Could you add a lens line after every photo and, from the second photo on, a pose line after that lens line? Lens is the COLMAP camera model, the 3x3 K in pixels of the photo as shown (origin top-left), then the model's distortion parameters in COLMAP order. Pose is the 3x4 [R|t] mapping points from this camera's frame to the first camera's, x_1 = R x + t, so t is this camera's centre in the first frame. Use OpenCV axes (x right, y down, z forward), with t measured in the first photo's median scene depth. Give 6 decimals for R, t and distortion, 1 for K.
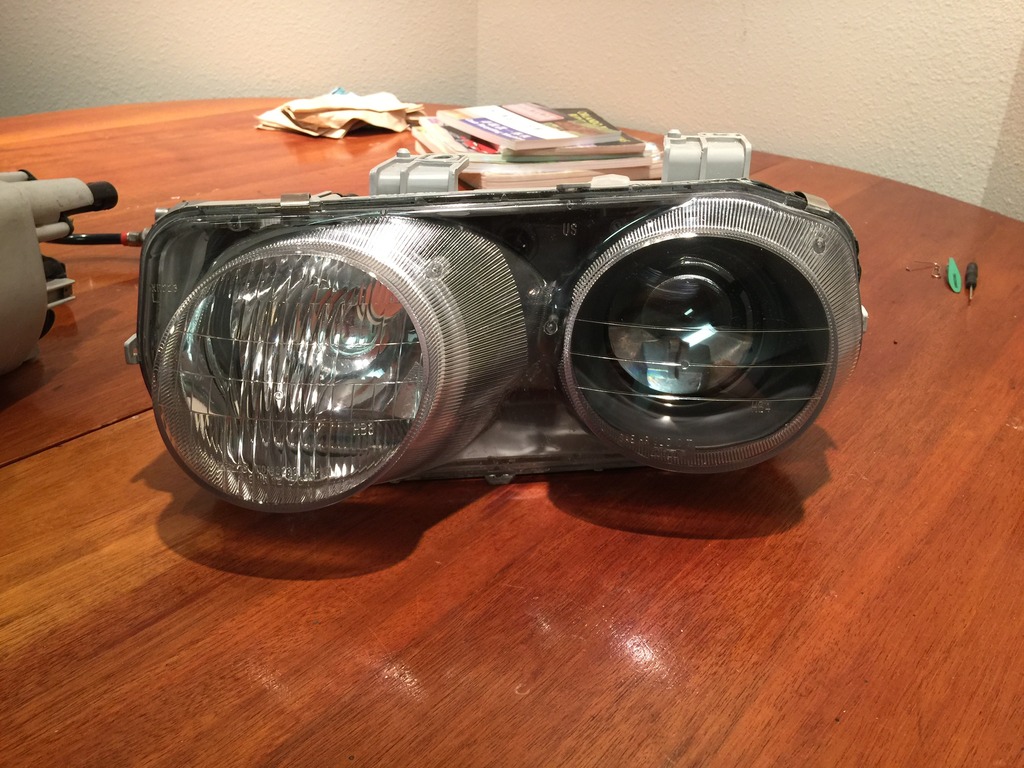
lens RADIAL K [[867.1, 0, 512.0], [0, 867.1, 384.0], [0, 0, 1]] dist [0.084803, -0.152343]
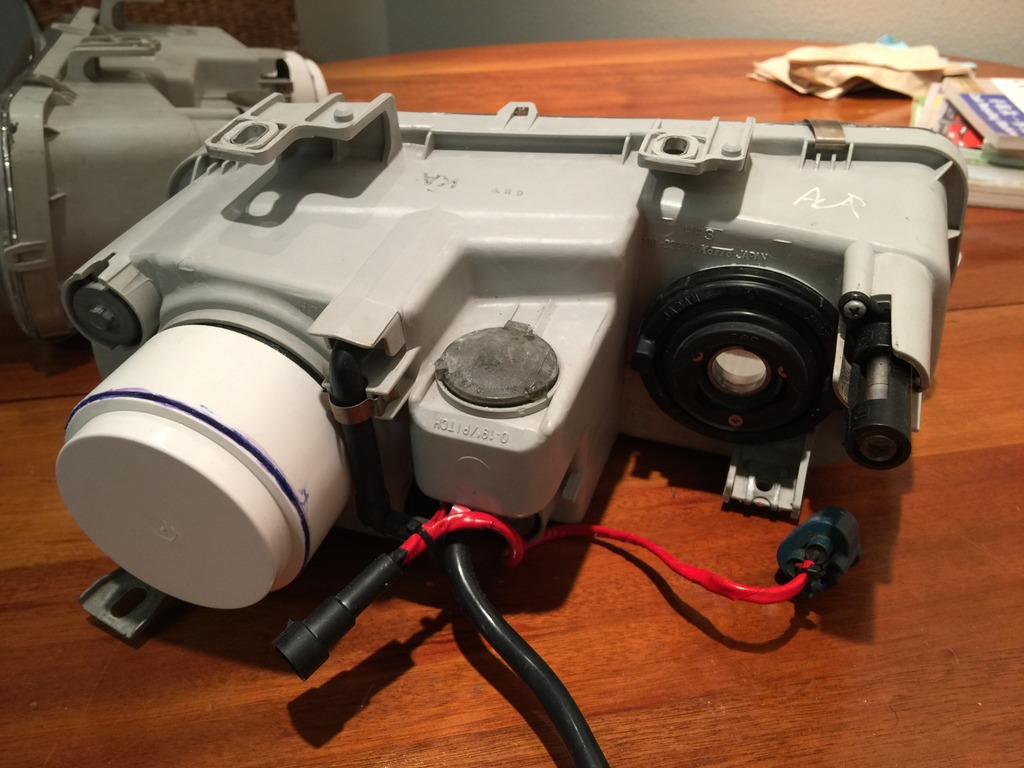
lens RADIAL K [[881.2, 0, 512.0], [0, 881.2, 384.0], [0, 0, 1]] dist [0.076023, -0.160241]
pose [[0.736493, 0.304227, -0.604173, 0.186505], [-0.263784, 0.951616, 0.157624, -0.095377], [0.622894, 0.043283, 0.781108, 0.215881]]
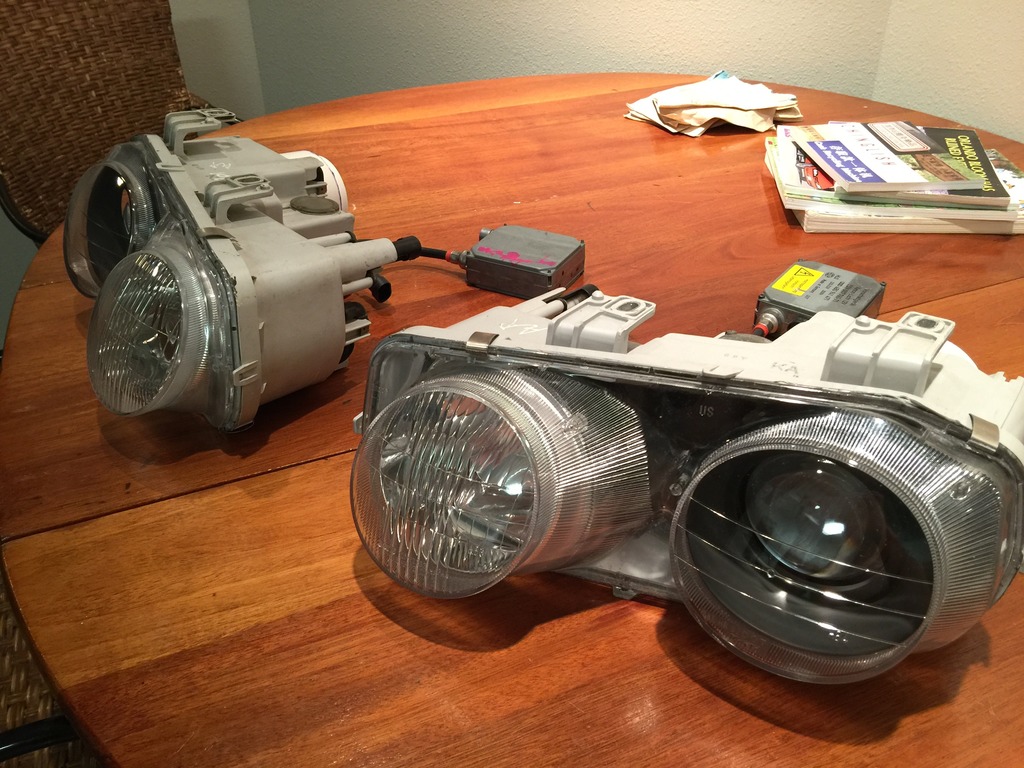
lens RADIAL K [[867.1, 0, 512.0], [0, 867.1, 384.0], [0, 0, 1]] dist [0.084803, -0.152343]
pose [[0.879541, 0.226094, -0.418675, 0.120838], [-0.178441, 0.972410, 0.150258, -0.133441], [0.441096, -0.057449, 0.895619, -0.026337]]
